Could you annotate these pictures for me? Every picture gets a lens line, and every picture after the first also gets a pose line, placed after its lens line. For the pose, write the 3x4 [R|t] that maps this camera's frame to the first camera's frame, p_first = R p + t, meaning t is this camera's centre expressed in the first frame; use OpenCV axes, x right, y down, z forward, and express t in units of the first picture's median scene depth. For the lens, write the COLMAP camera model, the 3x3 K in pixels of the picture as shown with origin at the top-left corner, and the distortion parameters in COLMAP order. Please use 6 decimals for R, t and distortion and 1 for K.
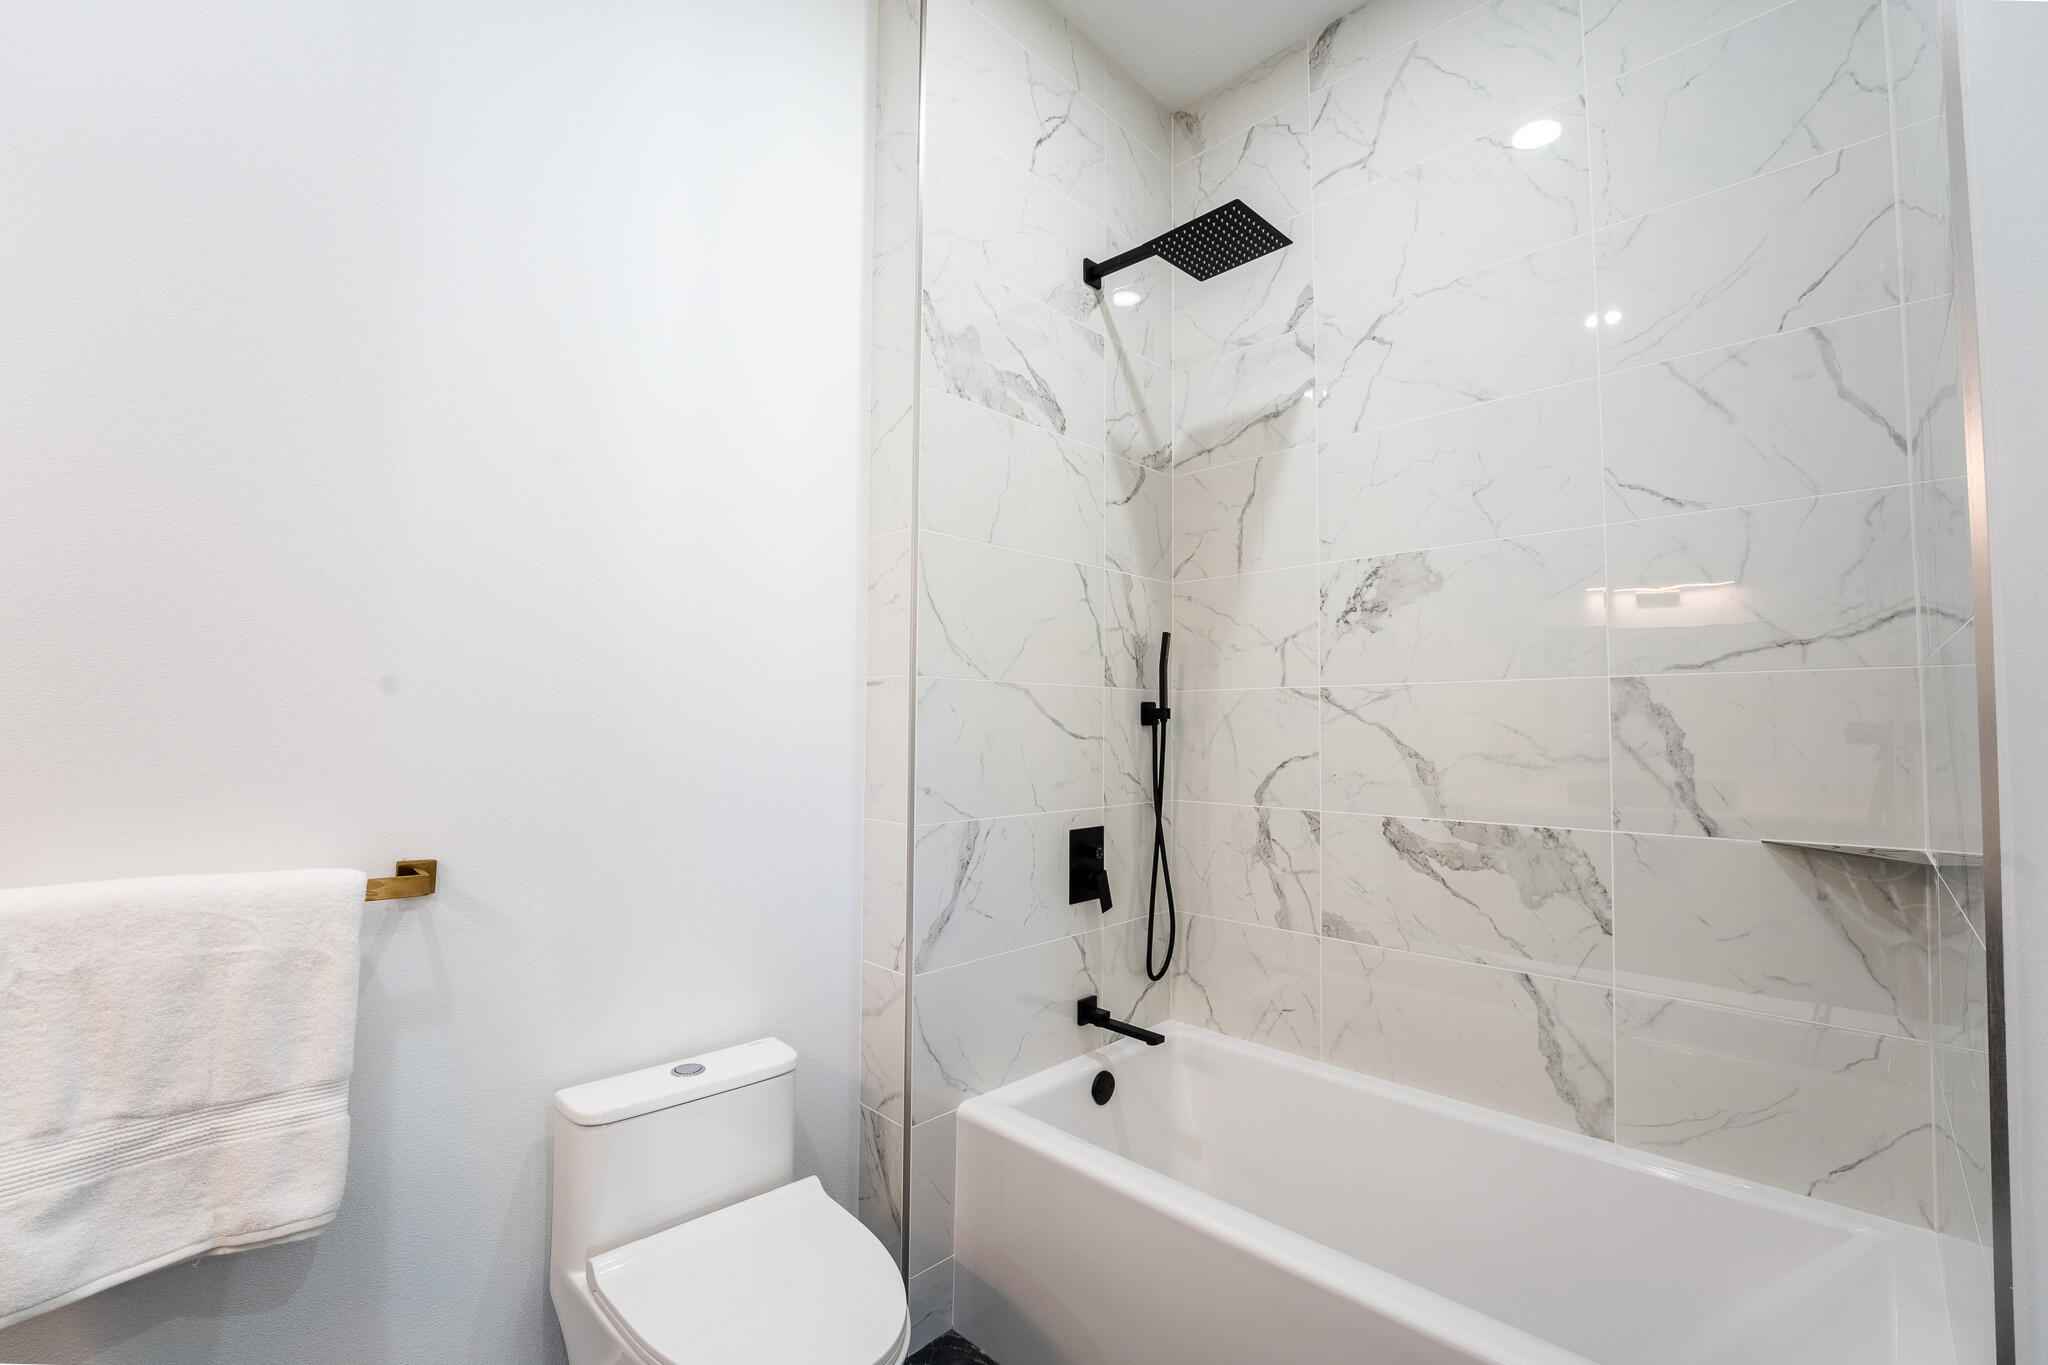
lens RADIAL K [[863.8, 0, 1024.0], [0, 863.8, 682.5], [0, 0, 1]] dist [-0.032840, 0.004149]
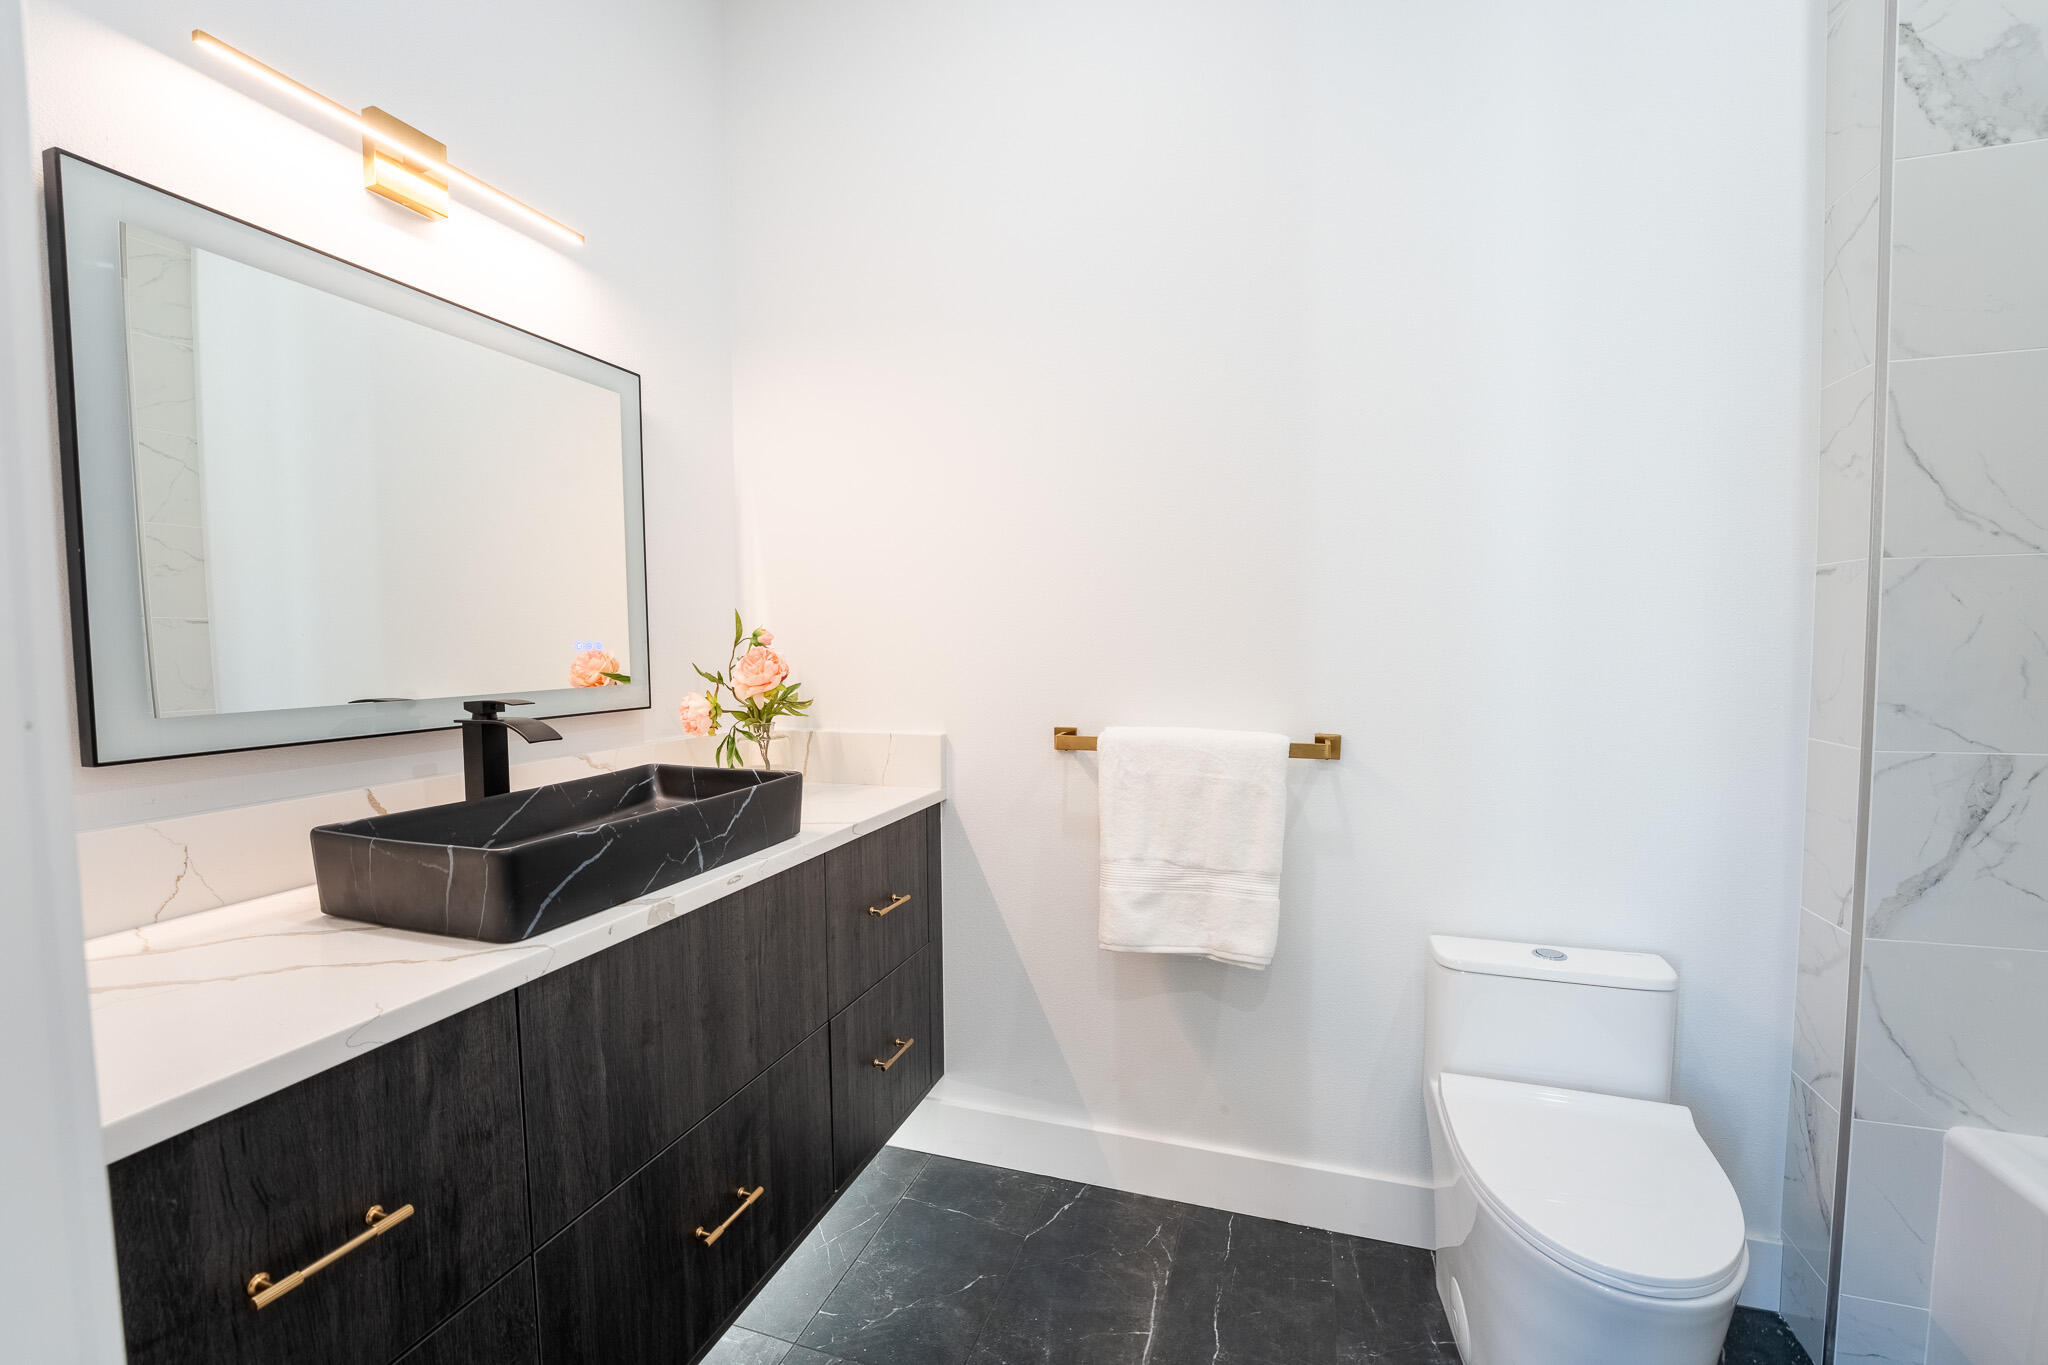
lens RADIAL K [[856.2, 0, 1024.0], [0, 856.2, 682.5], [0, 0, 1]] dist [-0.027673, 0.000379]
pose [[0.438884, 0.028739, -0.898084, 0.273247], [0.060941, 0.996235, 0.061662, 0.014069], [0.896475, -0.081793, 0.435480, -0.014777]]
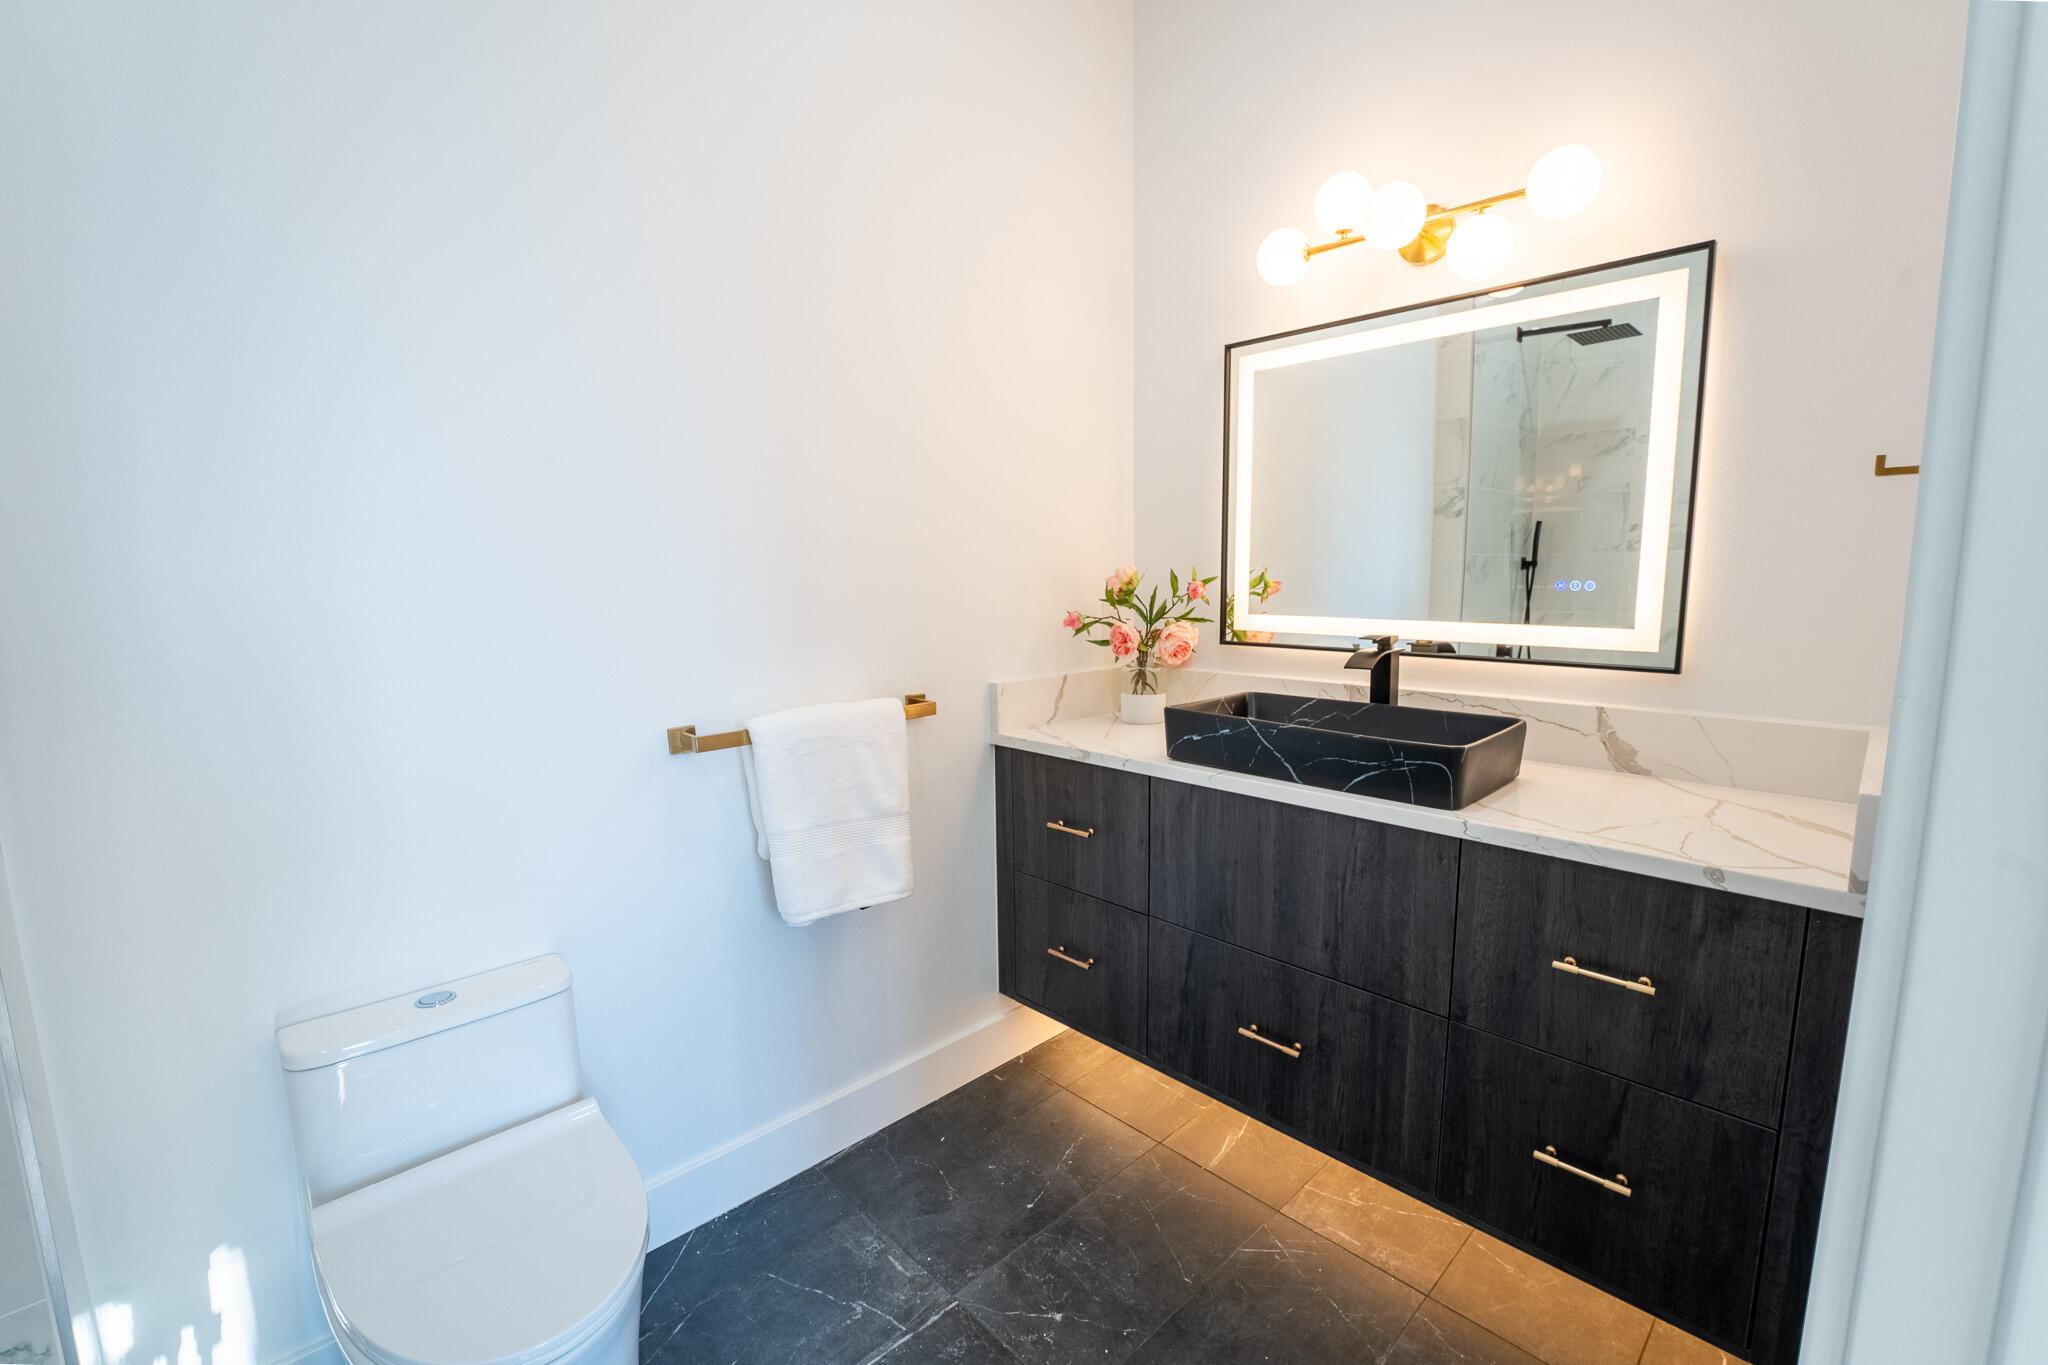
lens RADIAL K [[863.8, 0, 1024.0], [0, 863.8, 682.5], [0, 0, 1]] dist [-0.032840, 0.004149]
pose [[-0.999831, -0.000463, 0.018402, -0.836730], [0.000985, 0.996904, 0.078623, 0.038498], [-0.018382, 0.078628, -0.996735, 2.165077]]
